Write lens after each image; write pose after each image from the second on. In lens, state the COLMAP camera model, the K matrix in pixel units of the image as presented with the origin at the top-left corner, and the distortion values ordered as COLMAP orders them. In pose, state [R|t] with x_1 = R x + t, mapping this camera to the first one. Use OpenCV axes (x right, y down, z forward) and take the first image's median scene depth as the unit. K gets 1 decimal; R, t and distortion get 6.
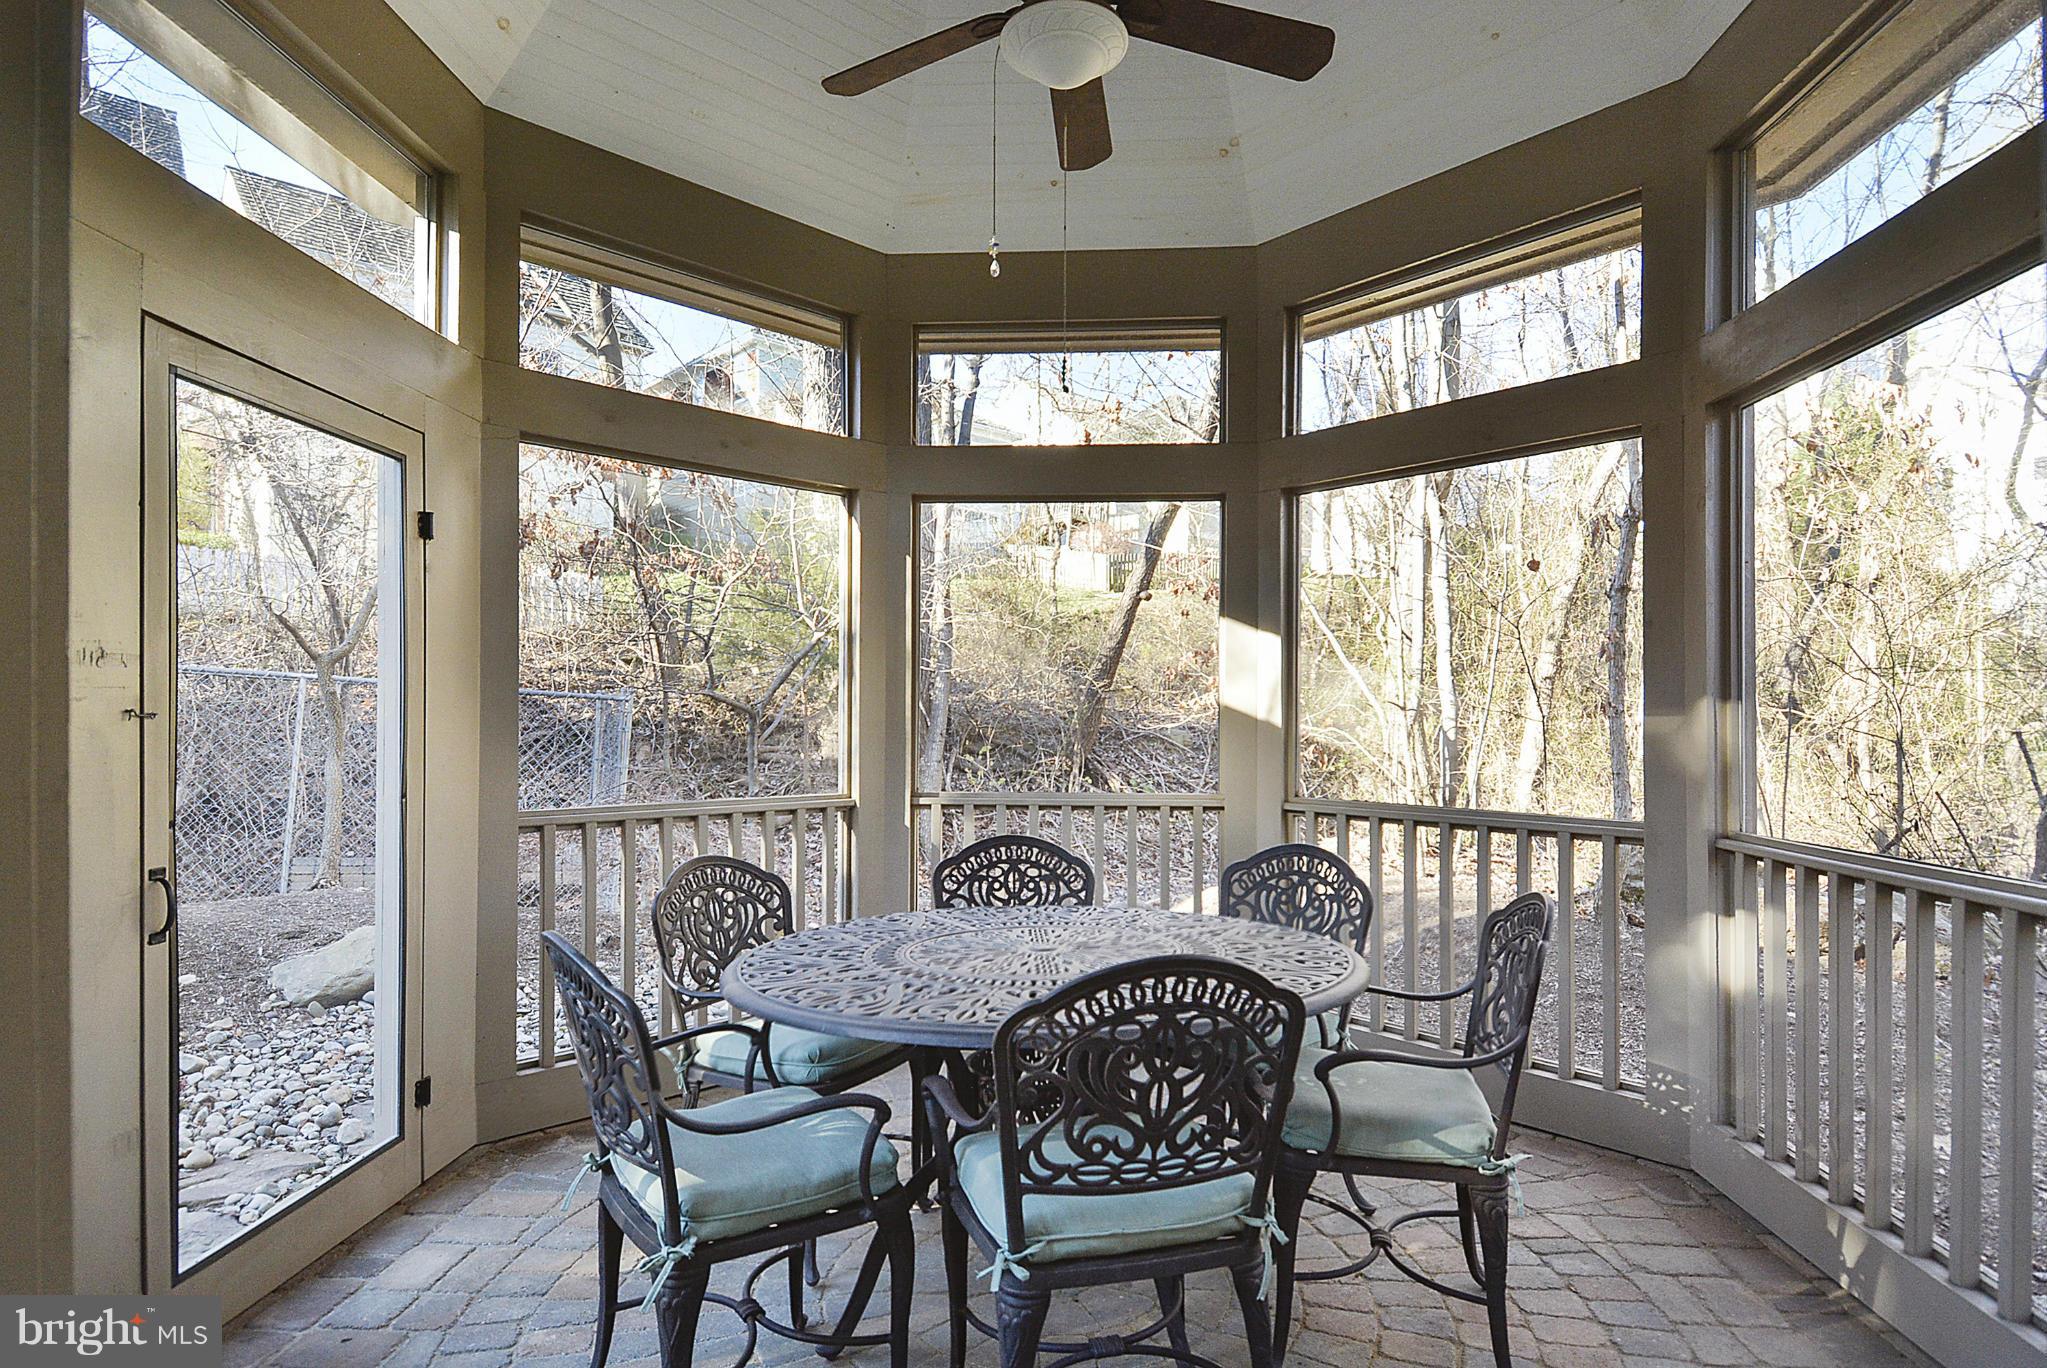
lens RADIAL K [[1081.8, 0, 1031.8], [0, 1081.8, 660.6], [0, 0, 1]] dist [0.052179, -0.041149]
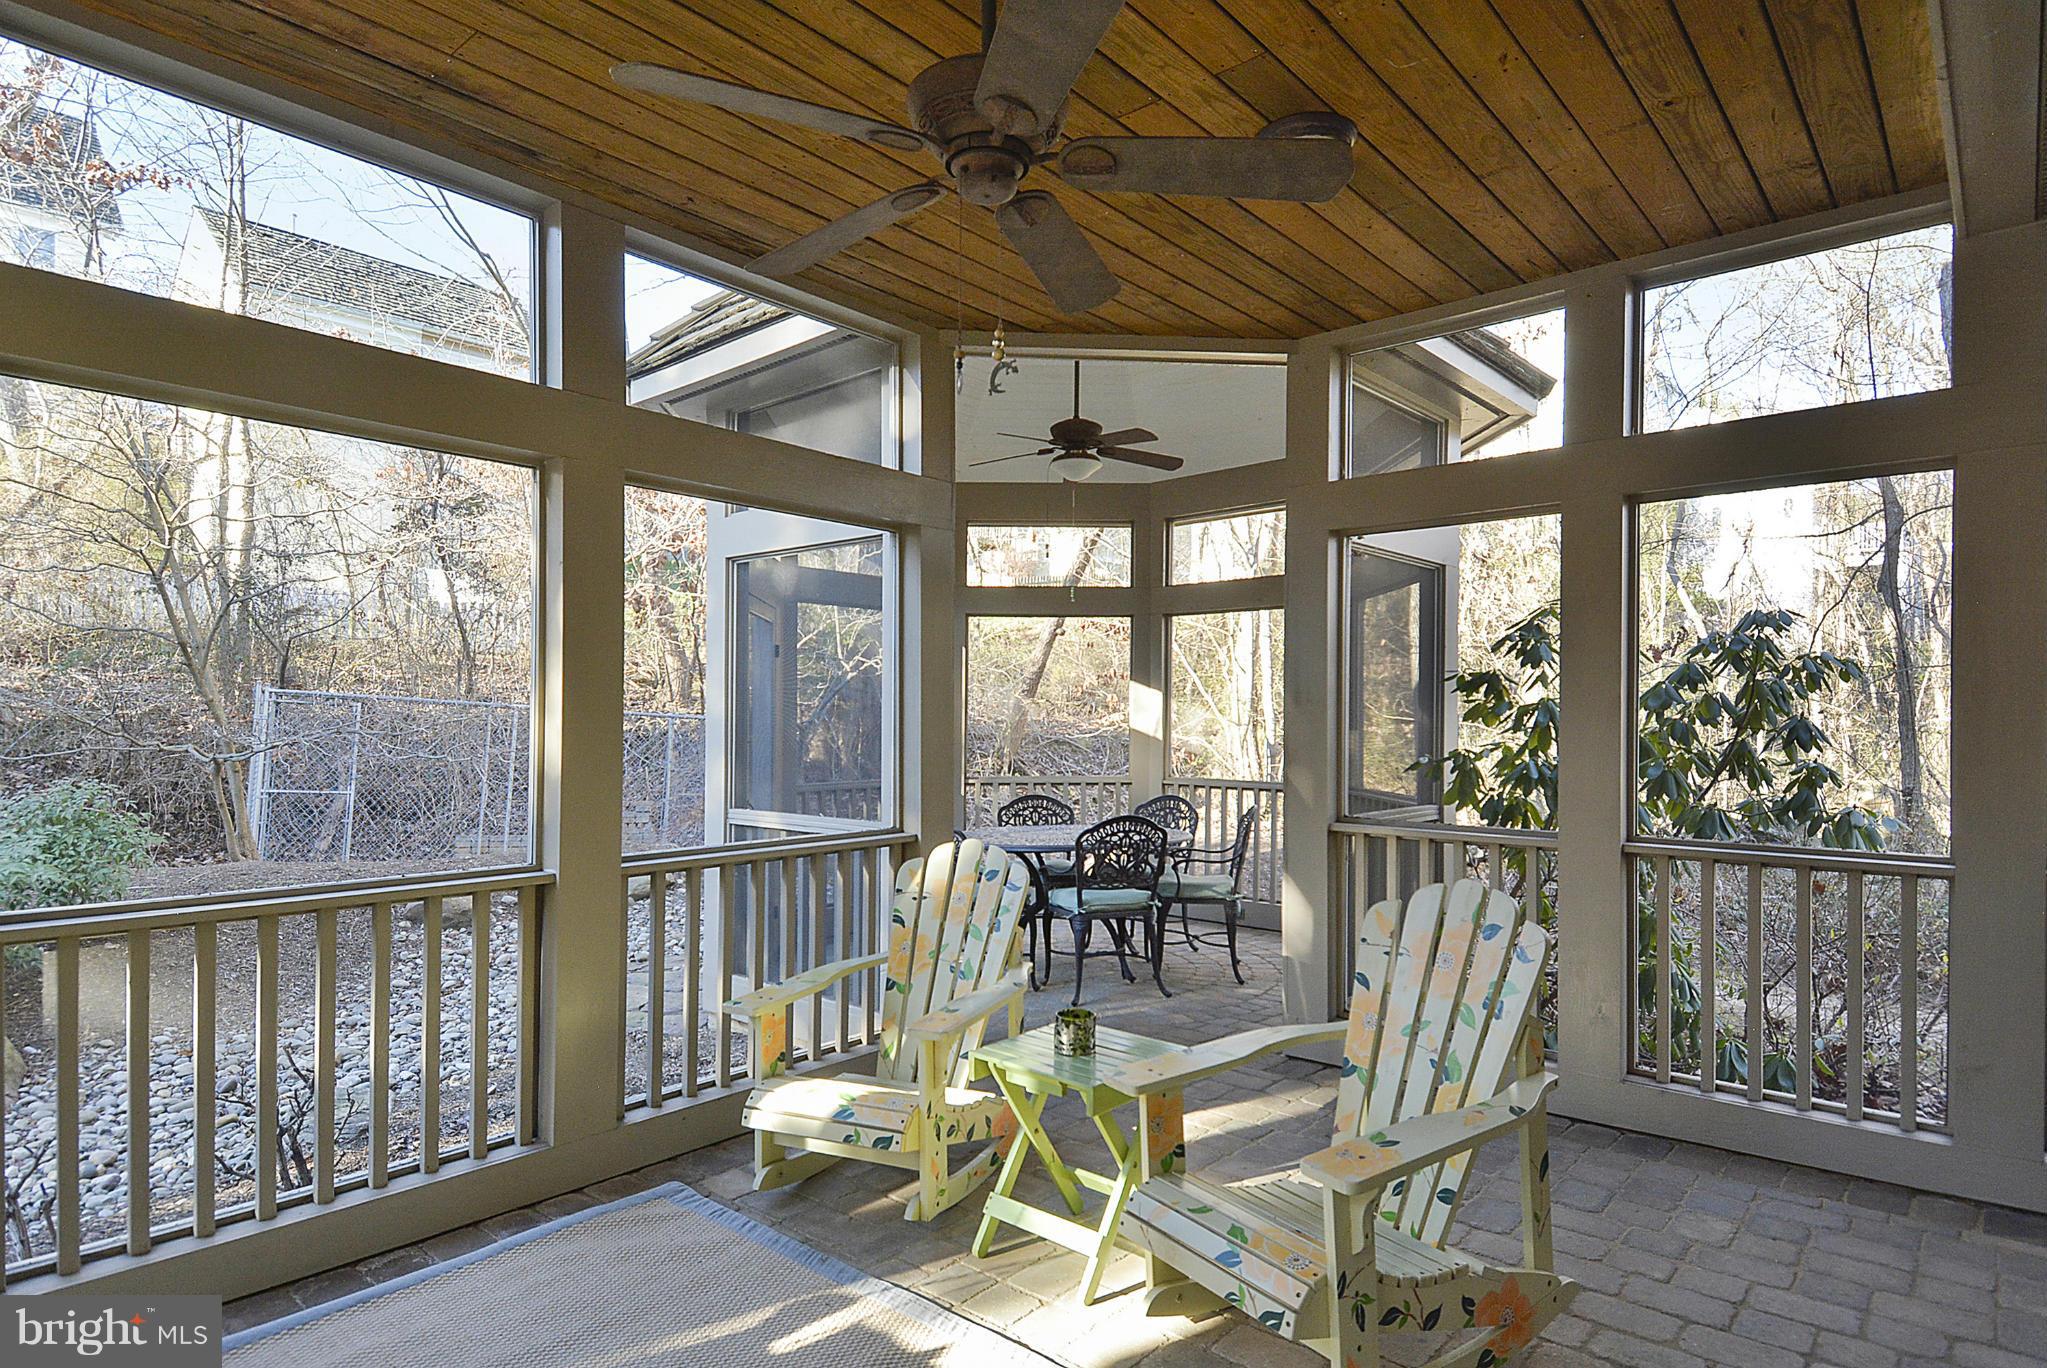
lens RADIAL K [[1081.8, 0, 1031.8], [0, 1081.8, 660.6], [0, 0, 1]] dist [0.052179, -0.041149]
pose [[0.994643, 0.003586, 0.103304, -0.182357], [-0.003433, 0.999993, -0.001662, -0.070144], [-0.103309, 0.001299, 0.994648, -0.813329]]
